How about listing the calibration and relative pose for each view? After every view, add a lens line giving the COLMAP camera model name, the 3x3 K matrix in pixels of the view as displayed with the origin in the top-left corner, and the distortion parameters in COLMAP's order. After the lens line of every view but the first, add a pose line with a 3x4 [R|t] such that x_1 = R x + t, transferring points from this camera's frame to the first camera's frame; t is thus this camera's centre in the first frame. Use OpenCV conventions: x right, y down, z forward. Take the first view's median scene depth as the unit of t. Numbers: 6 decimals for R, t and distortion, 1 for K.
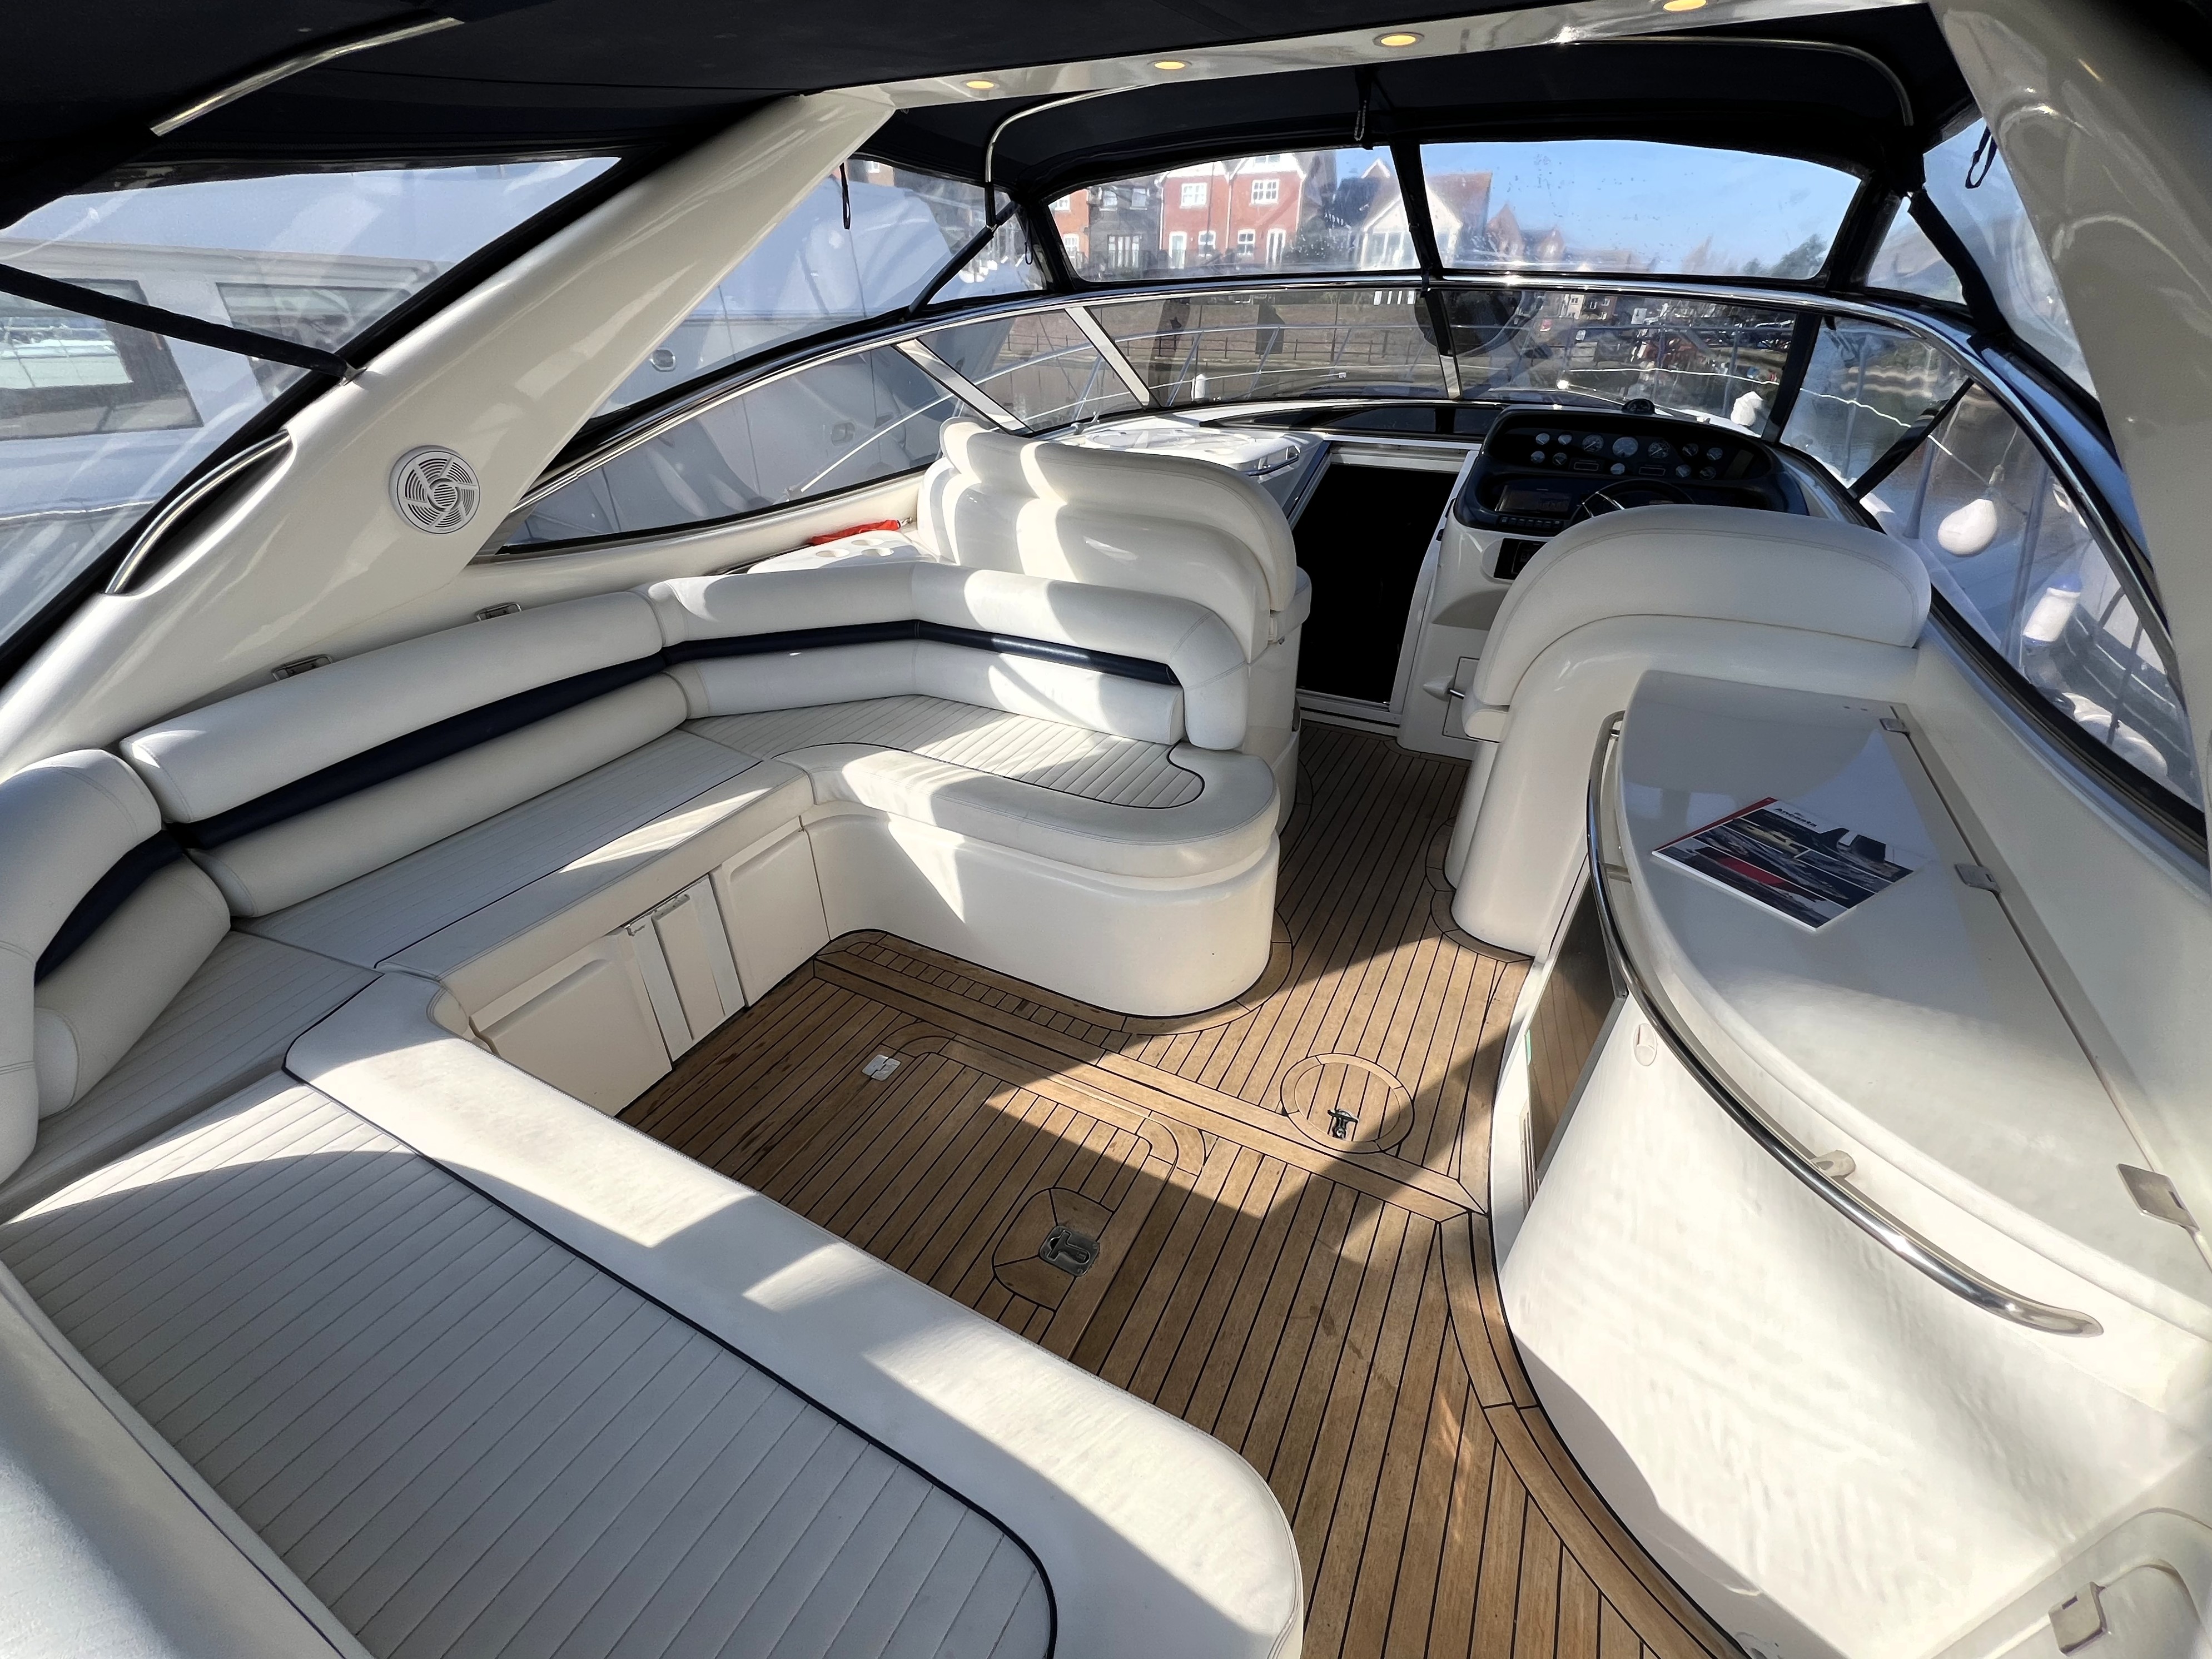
lens RADIAL K [[902.4, 0, 1101.0], [0, 902.4, 839.7], [0, 0, 1]] dist [0.003714, 0.000532]
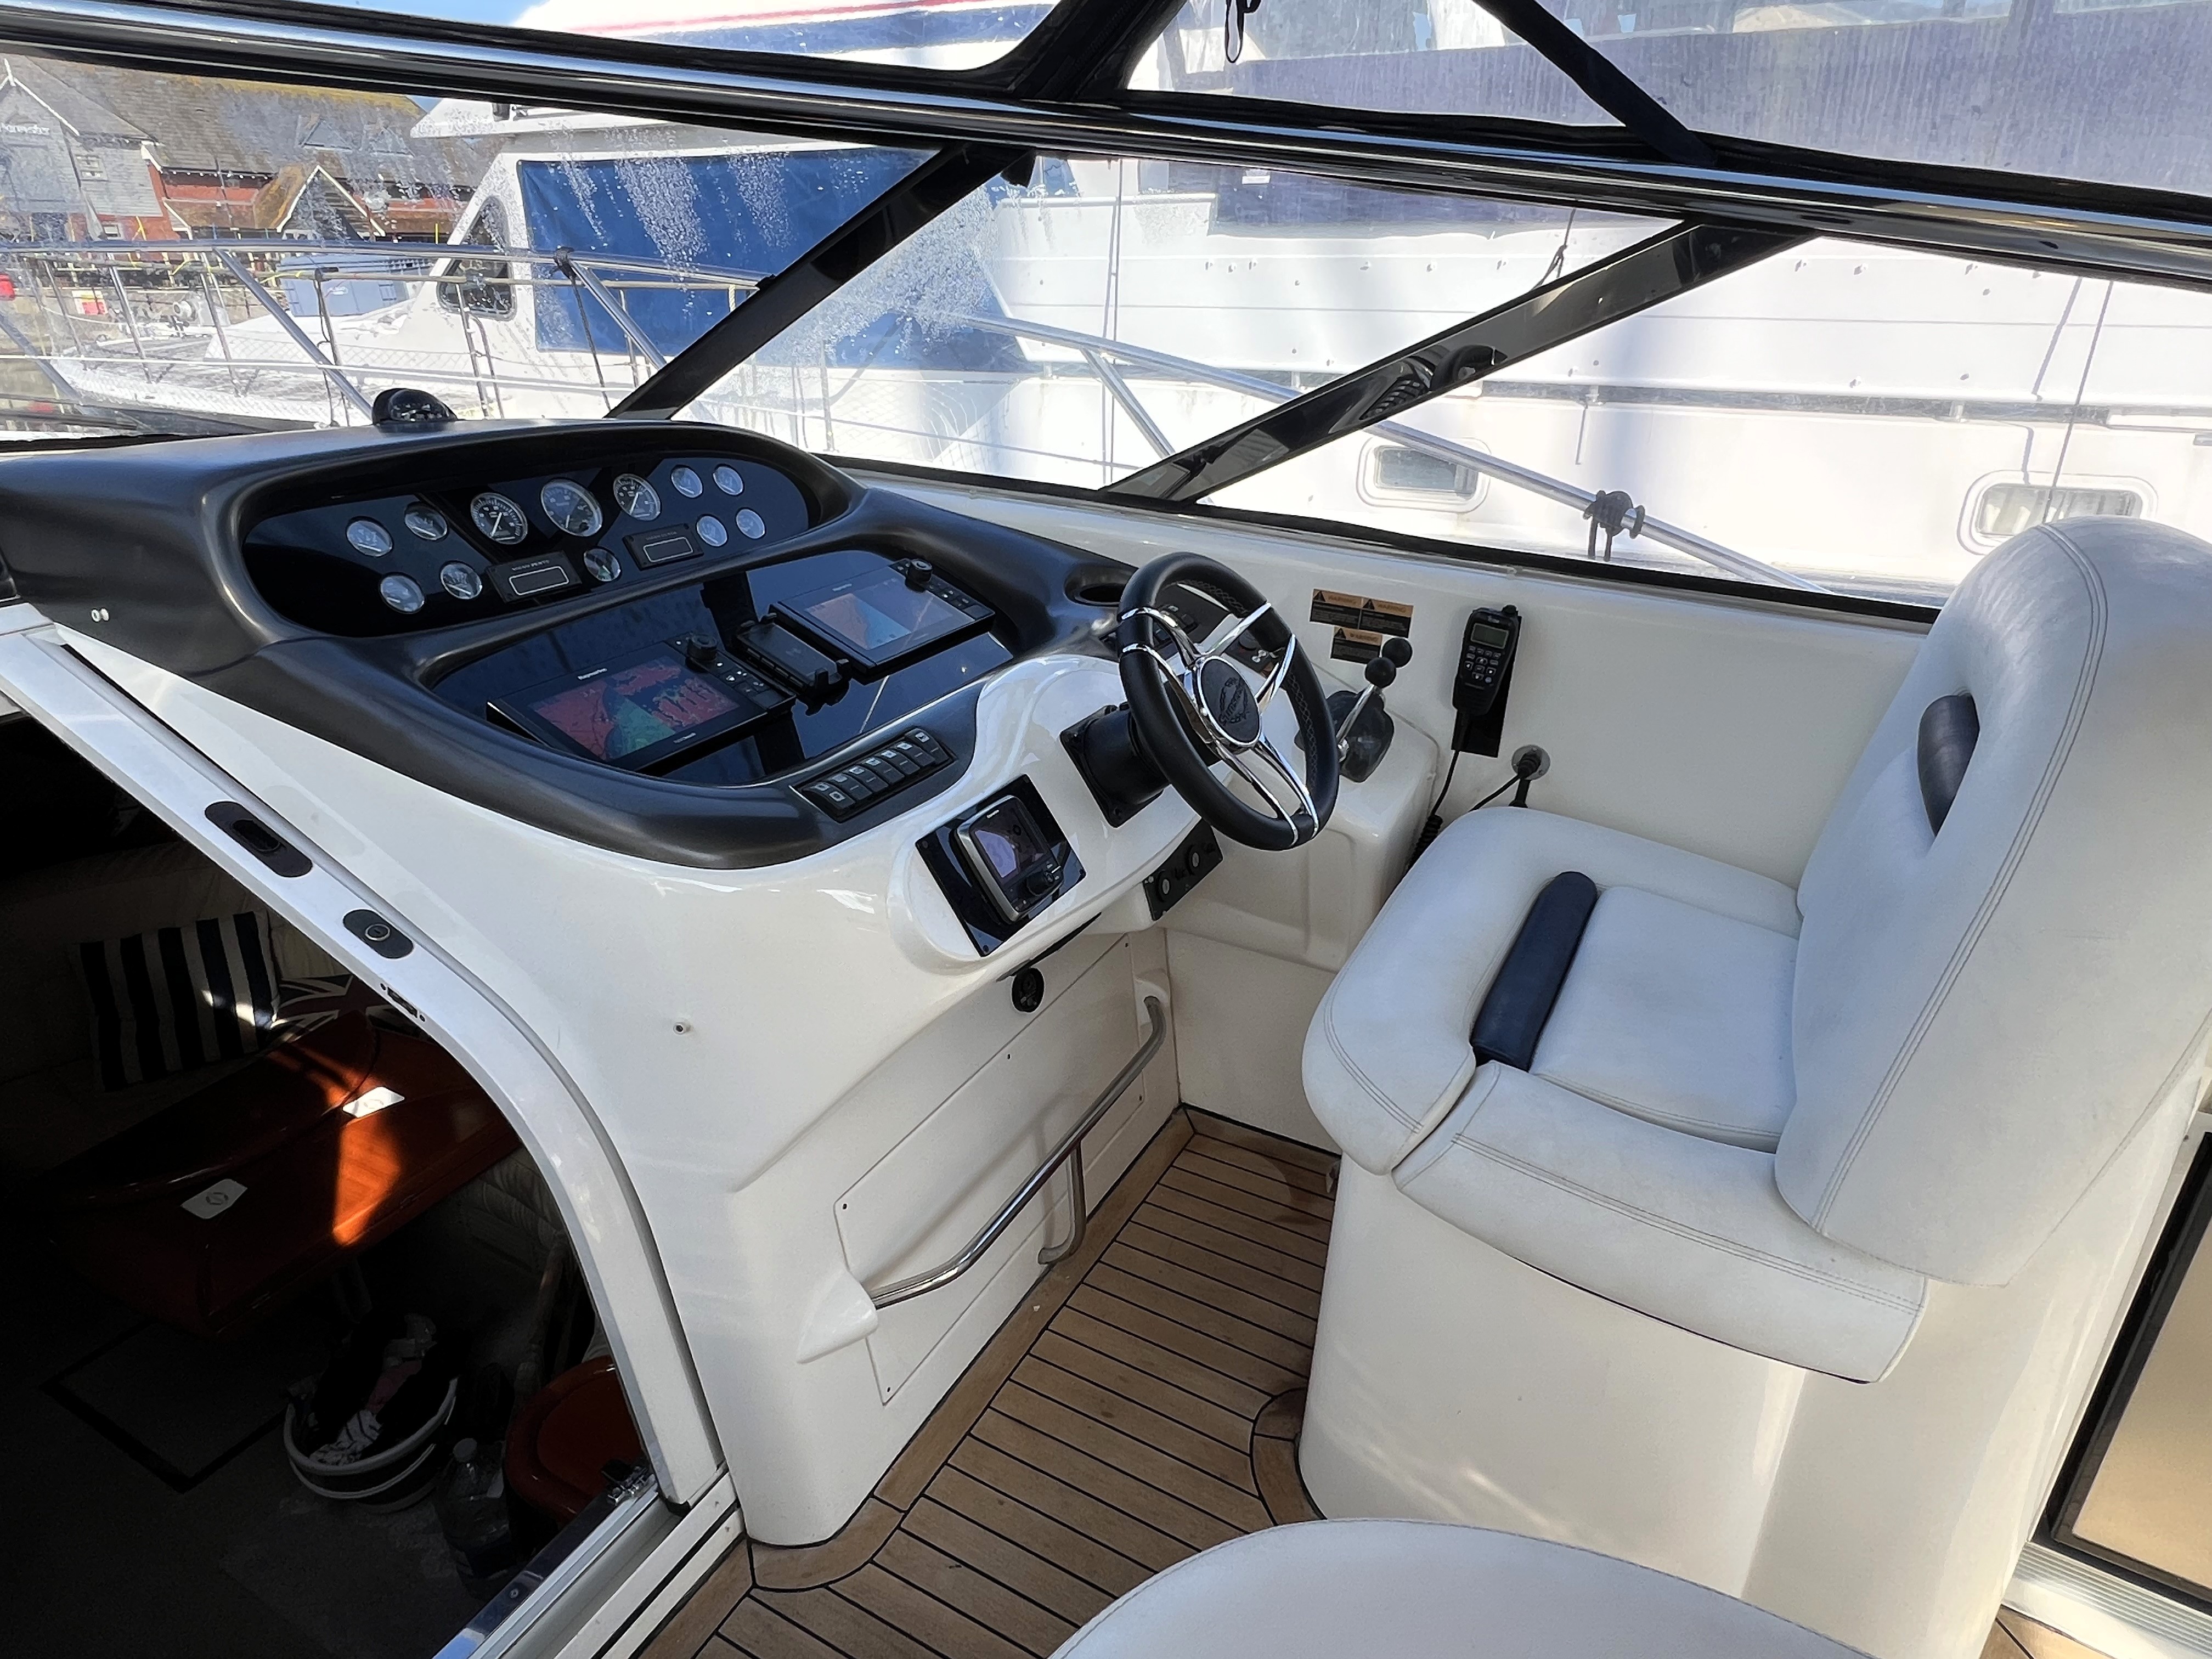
lens RADIAL K [[1309.9, 0, 1106.0], [0, 1309.9, 829.5], [0, 0, 1]] dist [0.020479, -0.000300]
pose [[0.010615, -0.411101, 0.911528, 0.073379], [0.515757, 0.783217, 0.347226, -0.597773], [-0.856669, 0.466441, 0.220342, 1.119843]]
